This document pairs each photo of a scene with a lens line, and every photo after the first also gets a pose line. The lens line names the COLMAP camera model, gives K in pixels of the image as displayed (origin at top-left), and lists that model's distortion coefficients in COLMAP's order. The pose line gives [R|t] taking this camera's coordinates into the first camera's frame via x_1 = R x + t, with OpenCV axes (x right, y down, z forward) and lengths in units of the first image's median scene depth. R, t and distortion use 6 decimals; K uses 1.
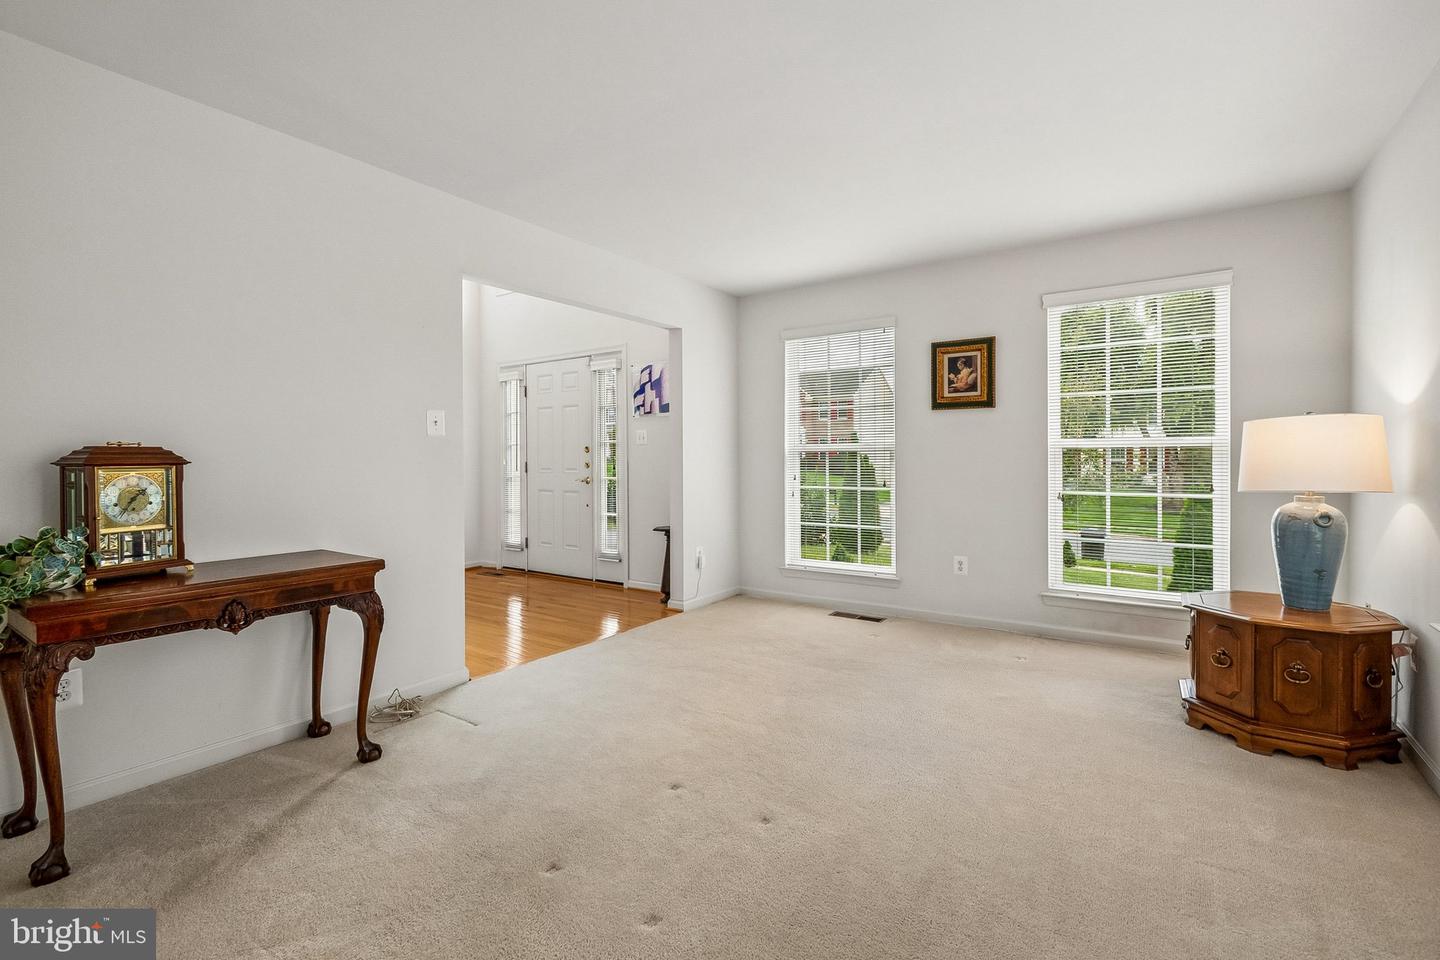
lens RADIAL K [[649.8, 0, 720.7], [0, 649.8, 468.3], [0, 0, 1]] dist [0.010314, -0.000663]
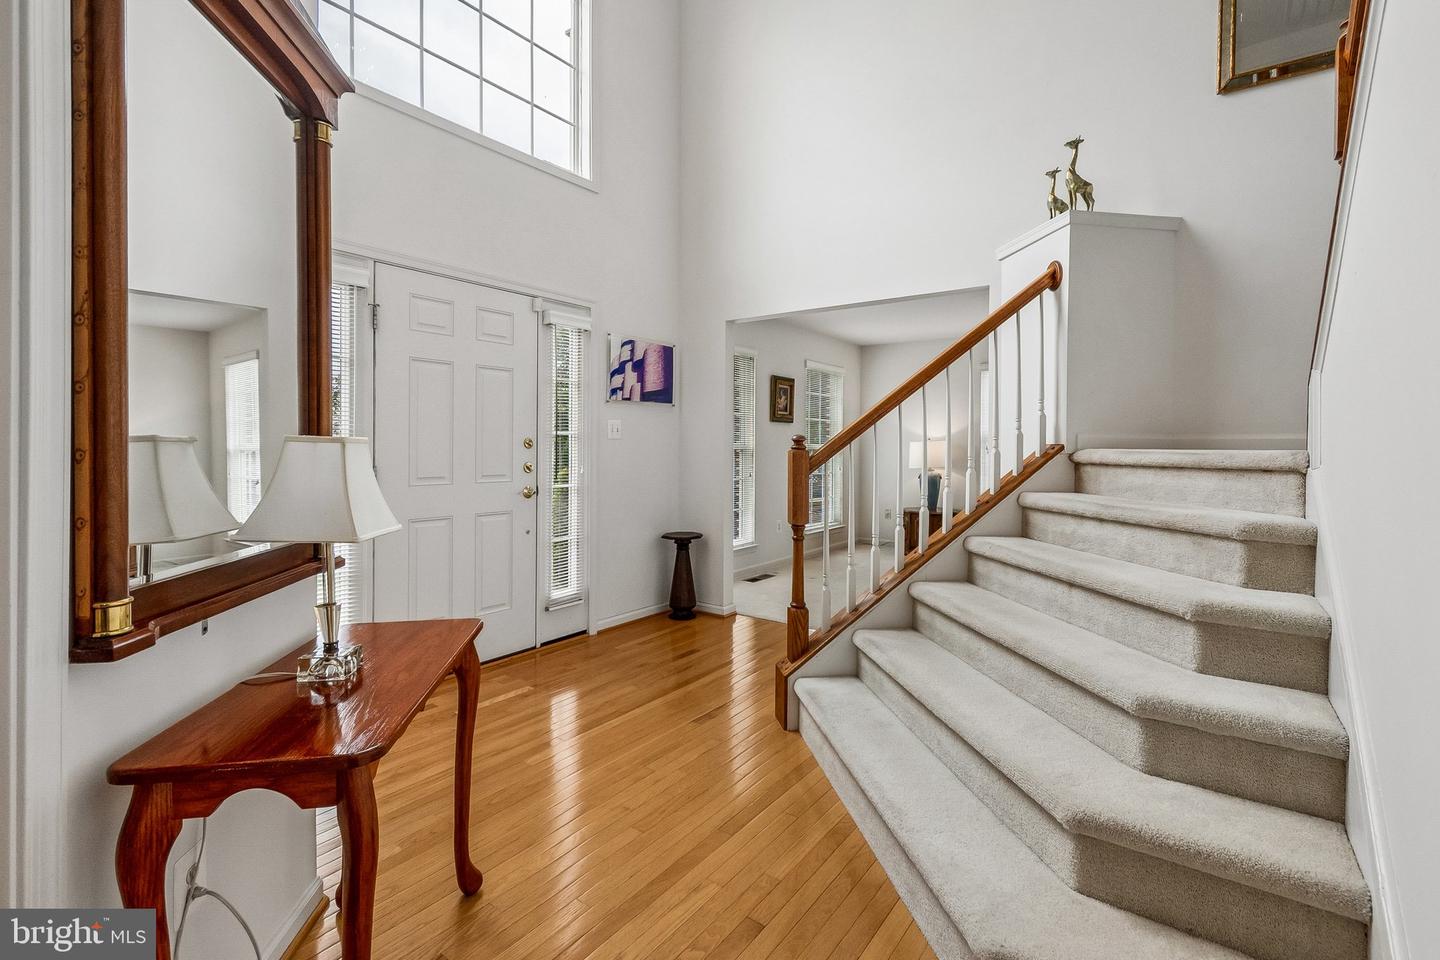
lens RADIAL K [[649.8, 0, 711.5], [0, 649.8, 458.2], [0, 0, 1]] dist [0.010314, -0.000663]
pose [[0.052009, -0.014785, 0.998537, -0.896754], [0.004845, 0.999882, 0.014553, -0.024705], [-0.998635, 0.004081, 0.052074, 0.856278]]
